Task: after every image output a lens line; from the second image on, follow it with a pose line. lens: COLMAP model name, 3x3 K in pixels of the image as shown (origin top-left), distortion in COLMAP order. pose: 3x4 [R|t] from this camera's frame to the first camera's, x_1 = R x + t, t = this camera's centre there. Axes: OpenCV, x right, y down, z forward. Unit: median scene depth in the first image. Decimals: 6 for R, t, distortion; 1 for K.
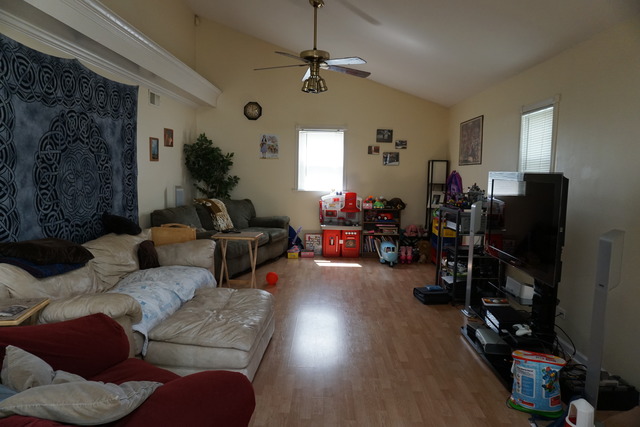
lens RADIAL K [[431.6, 0, 316.7], [0, 431.6, 218.2], [0, 0, 1]] dist [-0.004935, -0.001157]
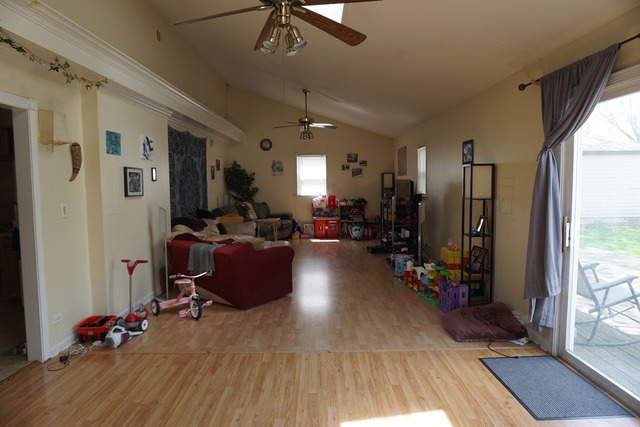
lens RADIAL K [[431.6, 0, 318.0], [0, 431.6, 215.2], [0, 0, 1]] dist [-0.004935, -0.001157]
pose [[0.999137, -0.035116, 0.022201, -0.006650], [0.035850, 0.998794, -0.033559, 0.061558], [-0.020995, 0.034325, 0.999190, -0.543880]]
